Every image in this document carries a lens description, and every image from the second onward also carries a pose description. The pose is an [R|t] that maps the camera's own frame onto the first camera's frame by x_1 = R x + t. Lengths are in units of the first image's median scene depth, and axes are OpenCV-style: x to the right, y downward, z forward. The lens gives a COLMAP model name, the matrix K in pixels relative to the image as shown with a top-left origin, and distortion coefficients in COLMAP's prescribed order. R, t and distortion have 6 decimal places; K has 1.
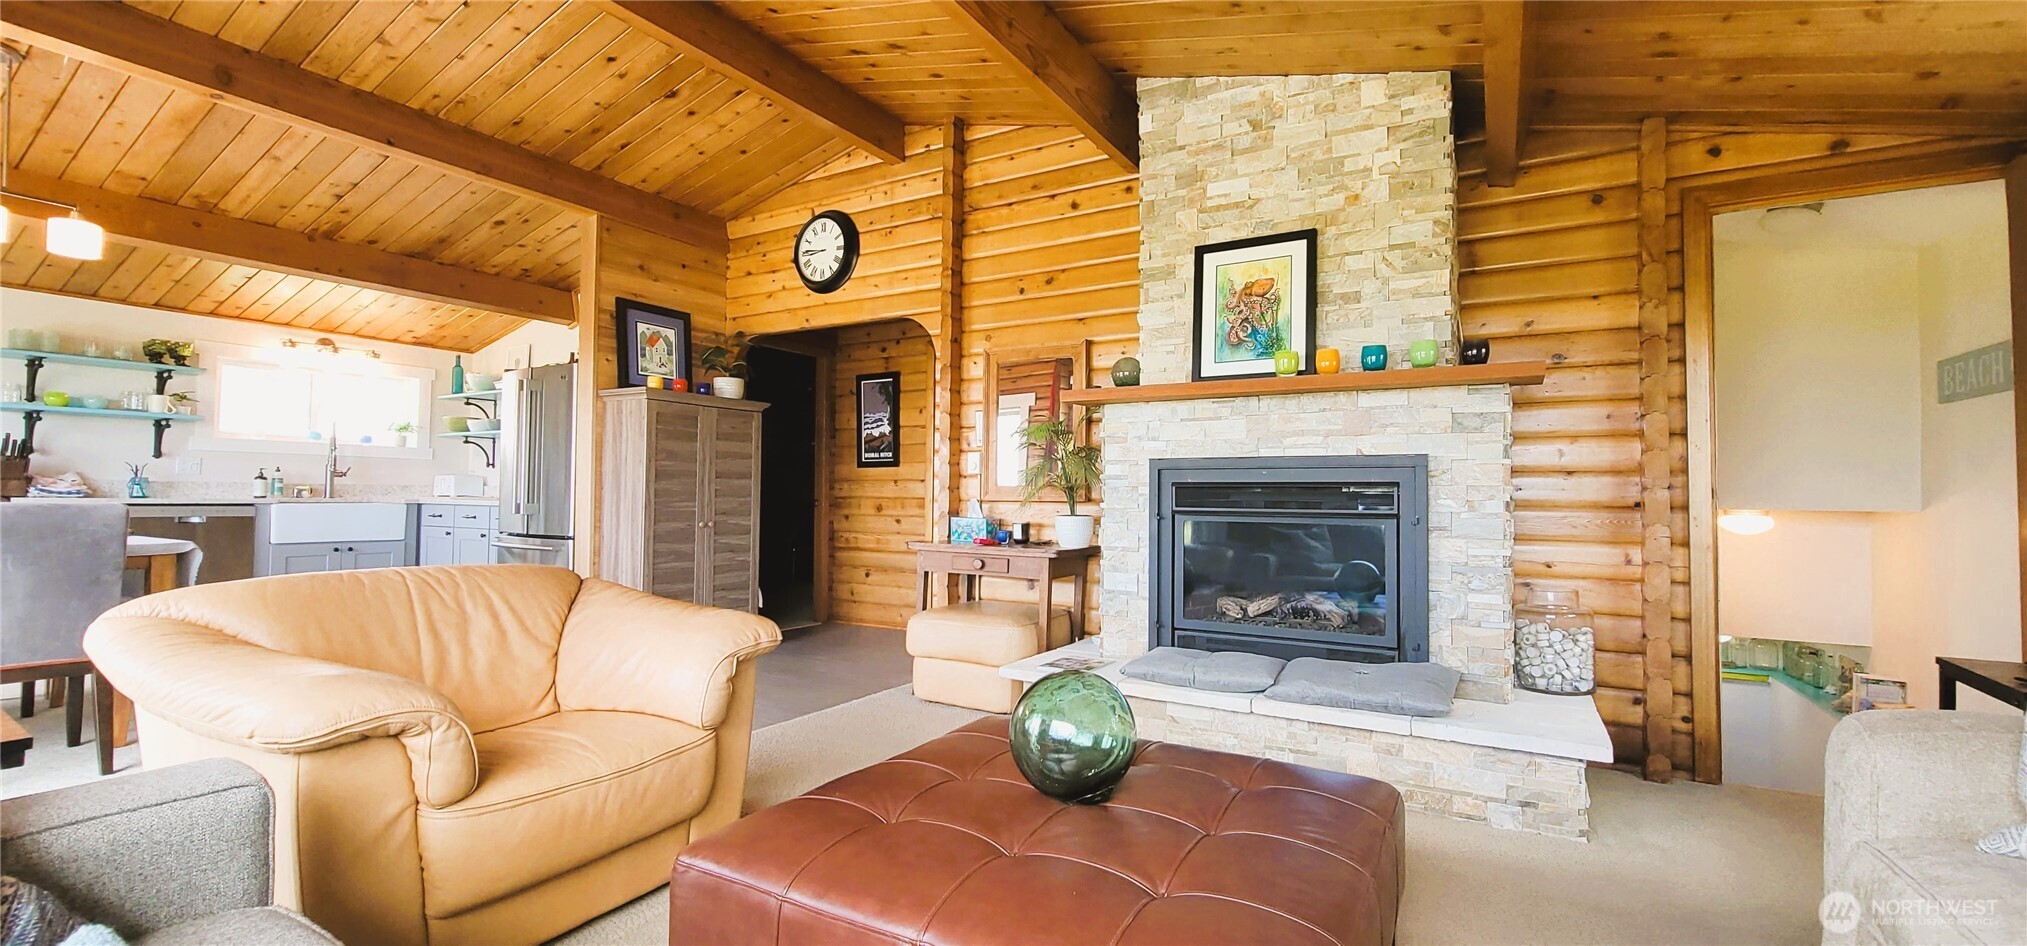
lens RADIAL K [[826.2, 0, 1013.5], [0, 826.2, 473.0], [0, 0, 1]] dist [-0.002213, -0.000005]
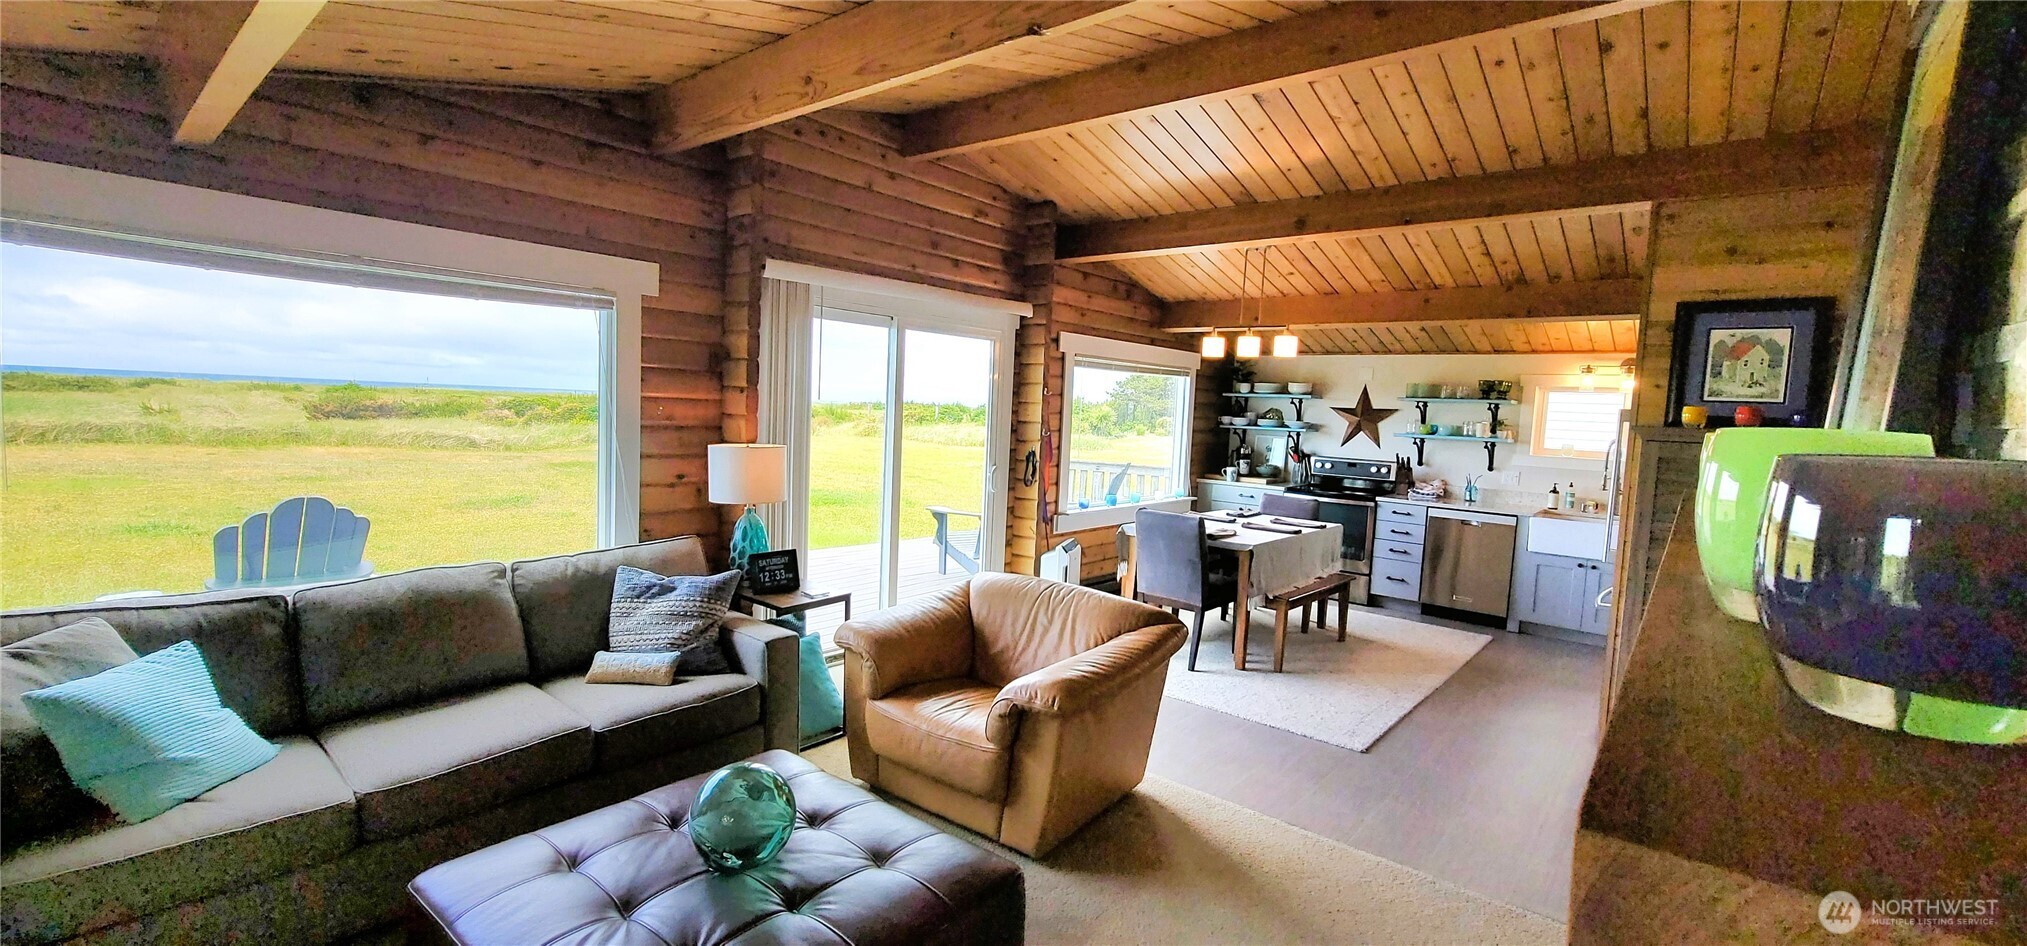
lens RADIAL K [[826.2, 0, 1013.5], [0, 826.2, 473.0], [0, 0, 1]] dist [-0.002213, -0.000005]
pose [[-0.175029, 0.063610, -0.982506, 0.372549], [-0.024040, 0.997337, 0.068853, -0.088567], [0.984270, 0.035670, -0.173034, 0.506691]]
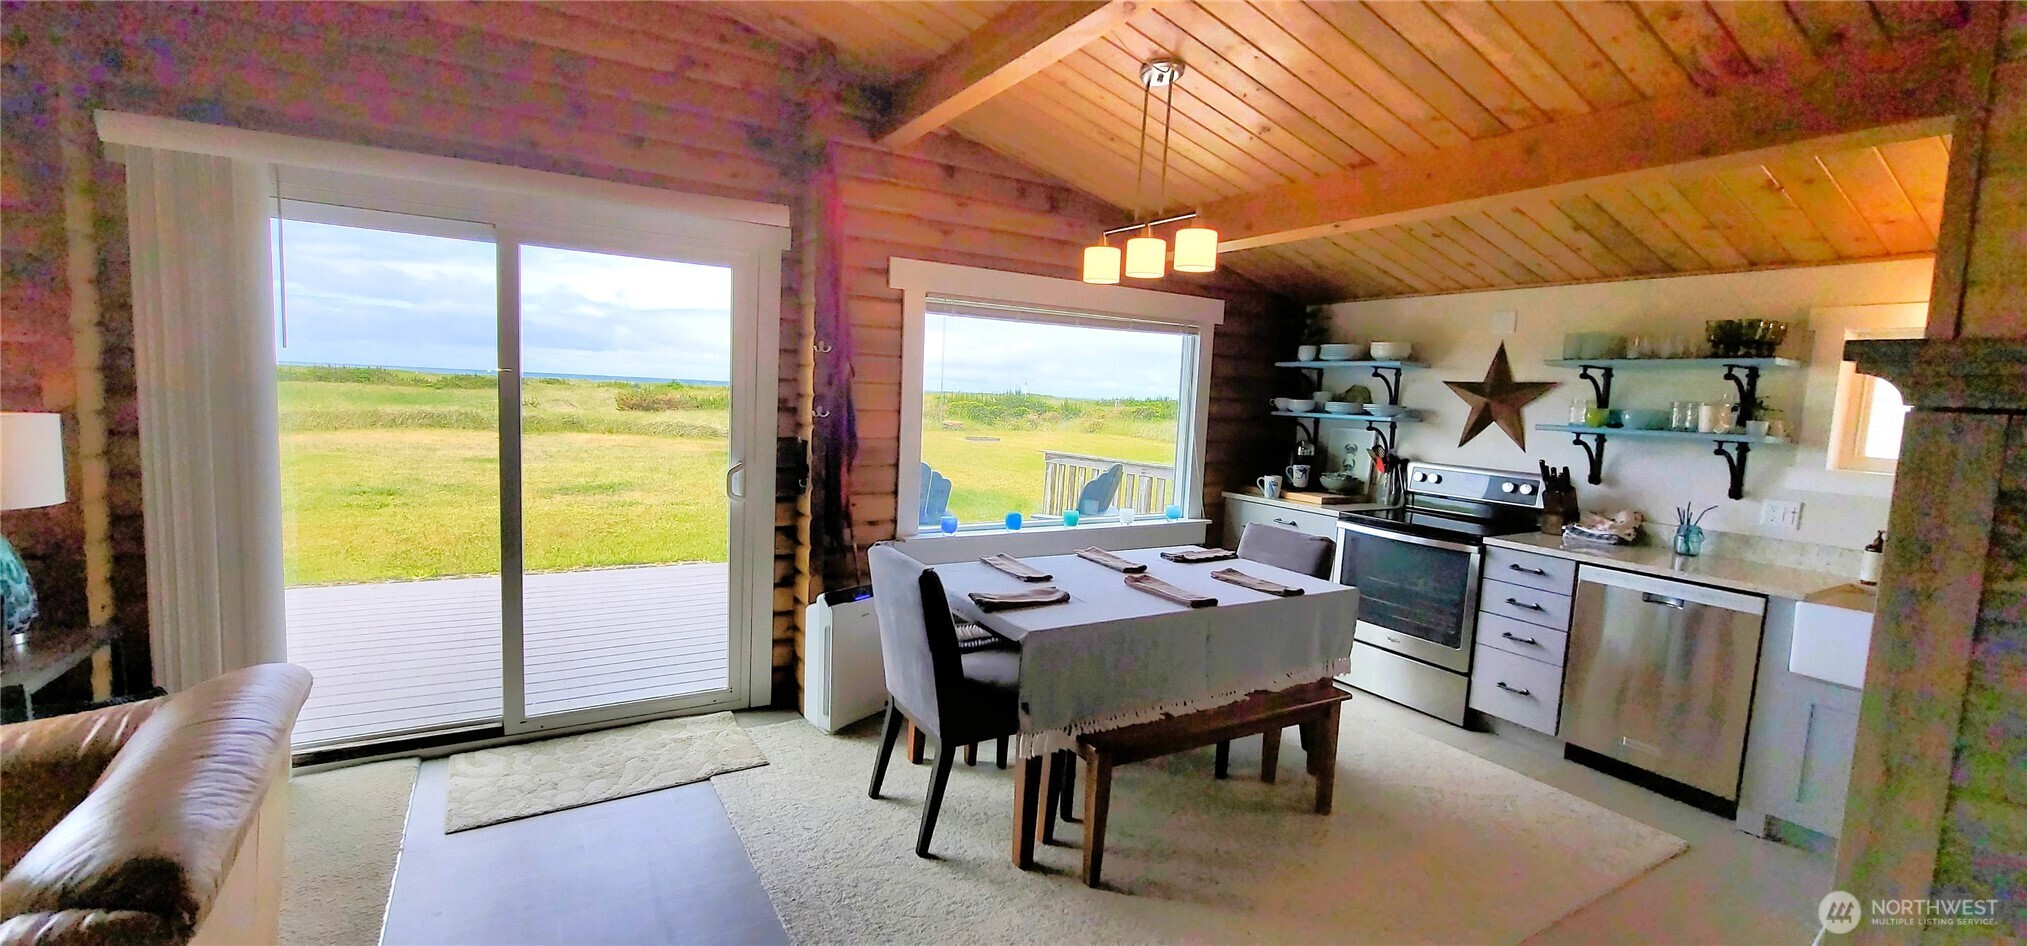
lens RADIAL K [[826.2, 0, 1013.5], [0, 826.2, 473.0], [0, 0, 1]] dist [-0.002213, -0.000005]
pose [[-0.478556, 0.055930, -0.876274, -0.183534], [-0.029804, 0.996359, 0.079872, -0.076568], [0.877551, 0.064340, -0.475147, 0.830741]]
